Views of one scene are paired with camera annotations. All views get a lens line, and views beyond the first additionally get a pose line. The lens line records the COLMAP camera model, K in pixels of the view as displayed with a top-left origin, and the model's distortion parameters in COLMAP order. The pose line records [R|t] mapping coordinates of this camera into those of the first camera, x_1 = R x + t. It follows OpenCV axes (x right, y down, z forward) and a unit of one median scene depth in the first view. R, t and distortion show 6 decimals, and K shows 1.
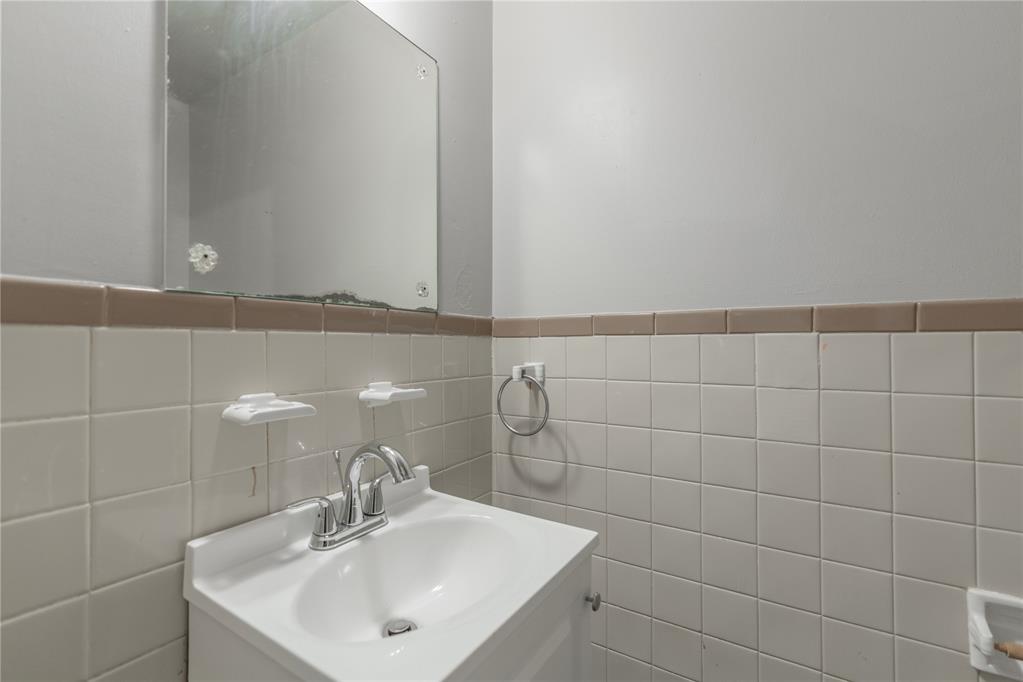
lens RADIAL K [[458.9, 0, 511.5], [0, 458.9, 341.0], [0, 0, 1]] dist [-0.000151, -0.000040]
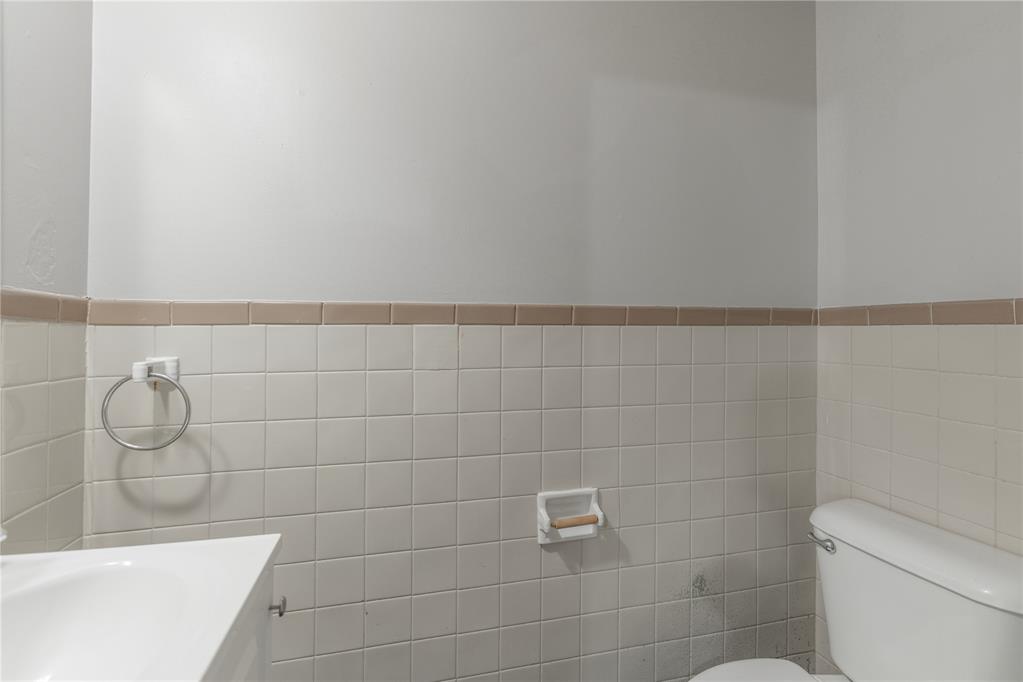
lens RADIAL K [[470.3, 0, 510.4], [0, 470.3, 333.8], [0, 0, 1]] dist [0.000066, 0.000218]
pose [[0.688142, -0.004206, 0.725564, -0.133773], [-0.005244, 0.999928, 0.010770, -0.005716], [-0.725557, -0.011216, 0.688070, -0.002495]]
